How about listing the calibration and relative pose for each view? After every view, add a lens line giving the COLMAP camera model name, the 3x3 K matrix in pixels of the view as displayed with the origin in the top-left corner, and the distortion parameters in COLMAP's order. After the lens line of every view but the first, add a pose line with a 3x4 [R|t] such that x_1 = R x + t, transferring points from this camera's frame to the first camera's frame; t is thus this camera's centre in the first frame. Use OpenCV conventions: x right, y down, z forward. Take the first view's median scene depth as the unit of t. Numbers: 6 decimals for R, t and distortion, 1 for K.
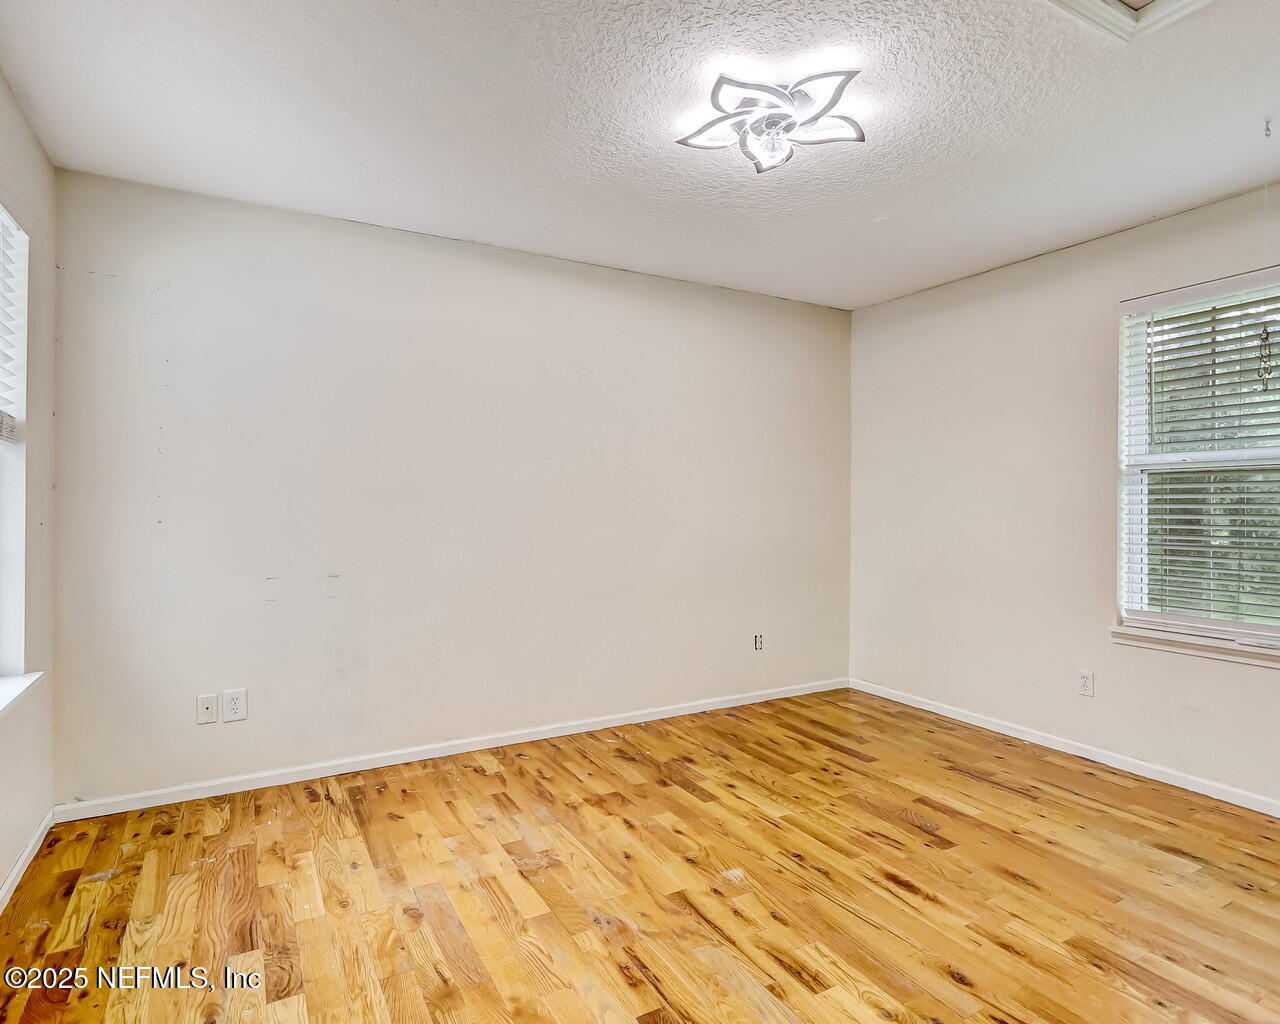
lens RADIAL K [[705.3, 0, 635.0], [0, 705.3, 509.5], [0, 0, 1]] dist [0.003260, 0.000678]
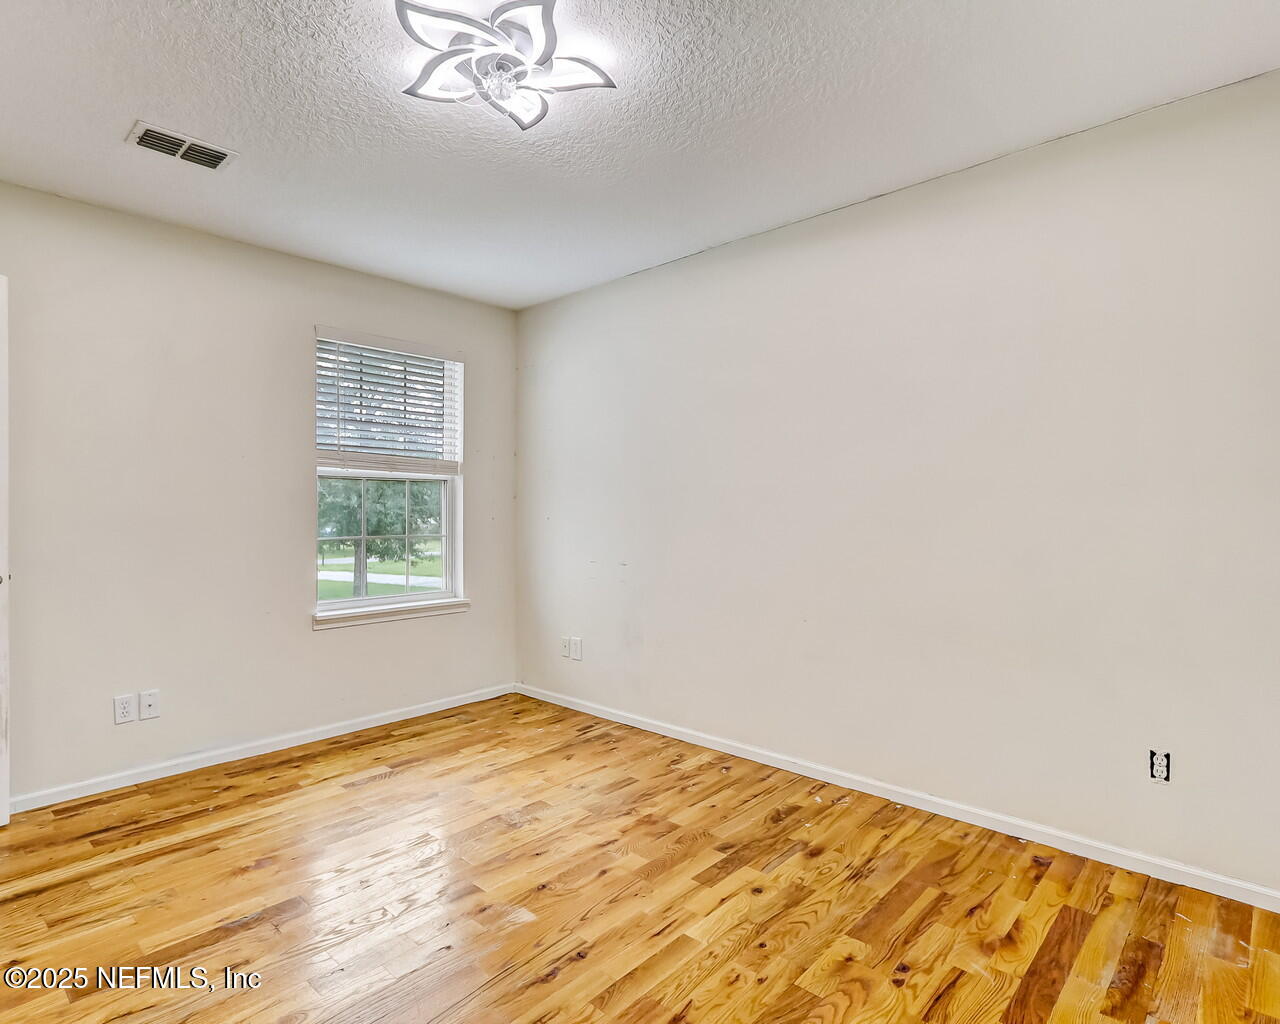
lens RADIAL K [[705.3, 0, 633.8], [0, 705.3, 510.9], [0, 0, 1]] dist [0.003260, 0.000678]
pose [[0.305464, 0.002960, -0.952199, 0.835044], [-0.005577, 0.999984, 0.001319, -0.002603], [0.952187, 0.004907, 0.305476, 0.686714]]
